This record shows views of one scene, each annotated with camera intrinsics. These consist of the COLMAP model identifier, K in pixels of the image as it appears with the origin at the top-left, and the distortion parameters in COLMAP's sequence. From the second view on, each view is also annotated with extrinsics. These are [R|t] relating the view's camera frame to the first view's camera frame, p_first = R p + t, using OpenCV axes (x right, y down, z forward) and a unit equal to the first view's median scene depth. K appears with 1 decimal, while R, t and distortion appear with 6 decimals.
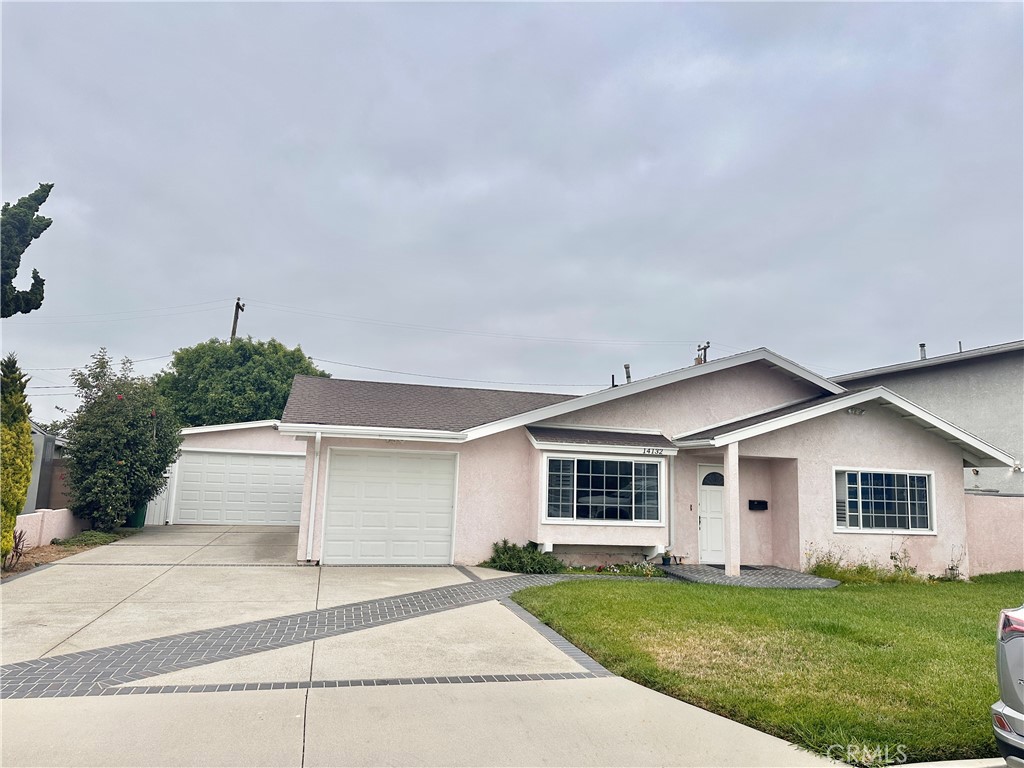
lens RADIAL K [[712.6, 0, 506.1], [0, 712.6, 376.7], [0, 0, 1]] dist [0.058919, -0.072202]
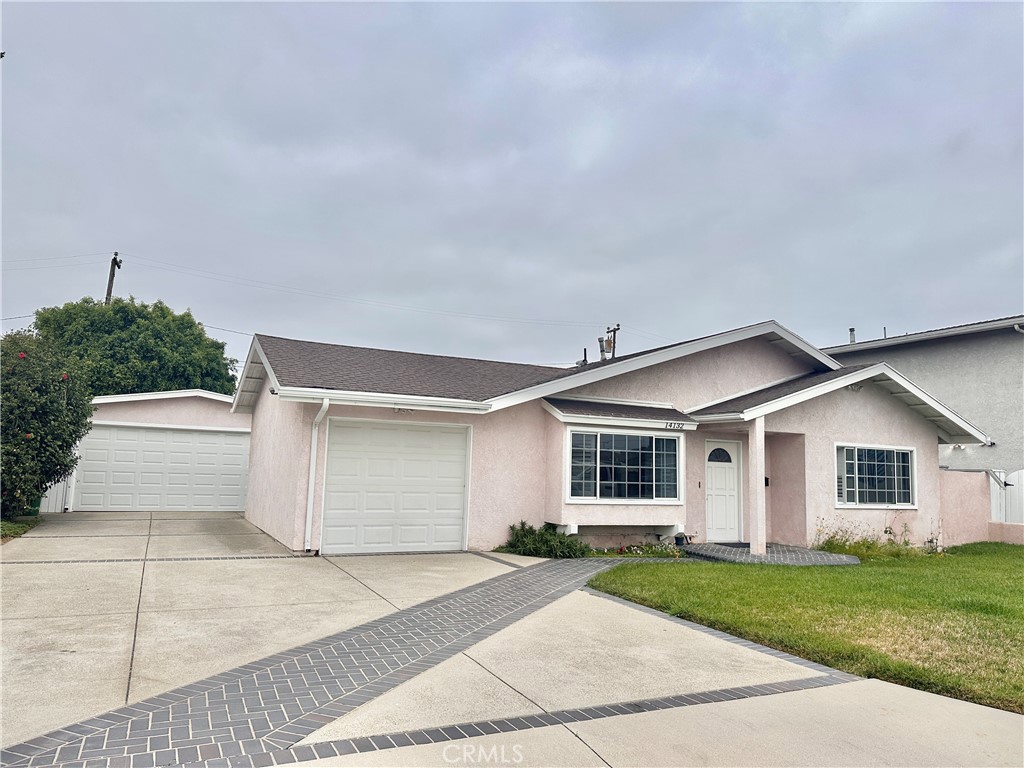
lens RADIAL K [[712.6, 0, 517.6], [0, 712.6, 379.5], [0, 0, 1]] dist [0.058919, -0.072202]
pose [[0.979543, 0.020476, 0.200189, -0.177041], [-0.025995, 0.999350, 0.024977, 0.024314], [-0.199548, -0.029670, 0.979439, 0.113680]]
